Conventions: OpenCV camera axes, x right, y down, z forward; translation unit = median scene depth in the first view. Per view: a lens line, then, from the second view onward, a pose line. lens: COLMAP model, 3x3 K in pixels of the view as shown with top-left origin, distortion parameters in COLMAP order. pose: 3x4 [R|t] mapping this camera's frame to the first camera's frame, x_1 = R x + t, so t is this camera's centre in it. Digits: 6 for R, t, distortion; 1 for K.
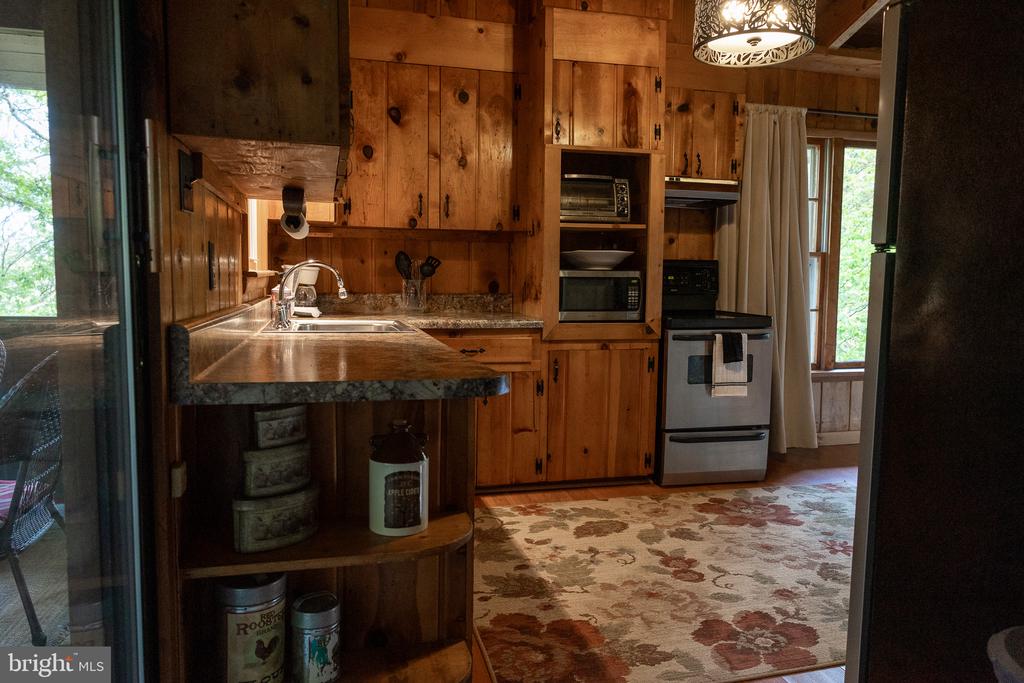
lens RADIAL K [[690.3, 0, 514.5], [0, 690.3, 340.6], [0, 0, 1]] dist [0.012618, -0.005550]
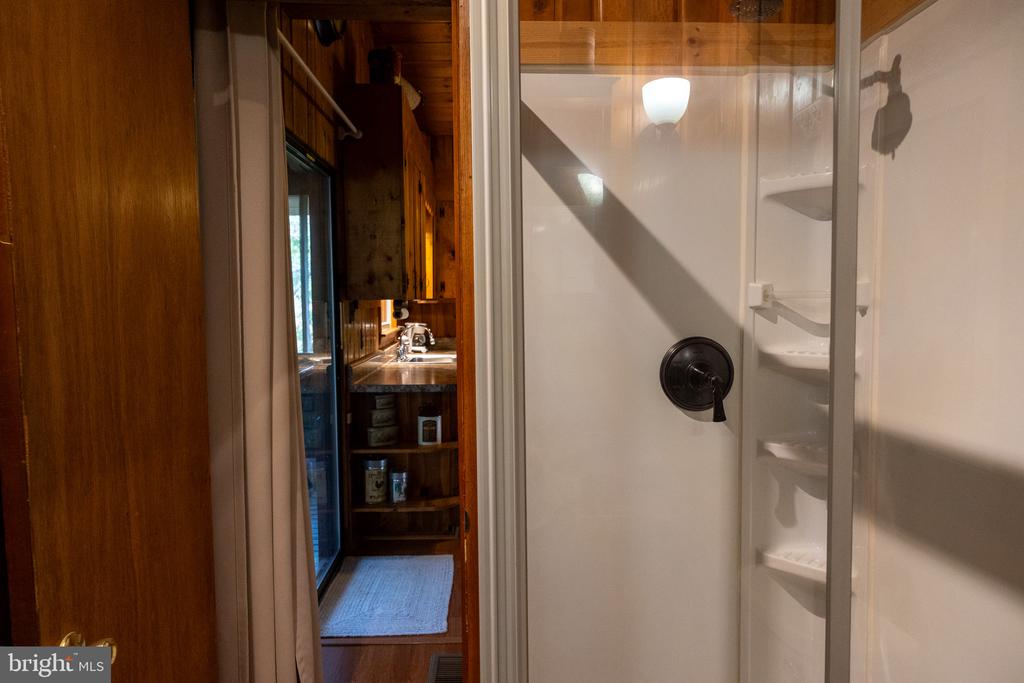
lens RADIAL K [[690.3, 0, 512.0], [0, 690.3, 343.2], [0, 0, 1]] dist [0.012618, -0.005550]
pose [[0.974030, -0.007982, -0.226278, 0.726278], [0.002801, 0.999727, -0.023205, -0.037565], [0.226401, 0.021969, 0.973786, -1.450596]]
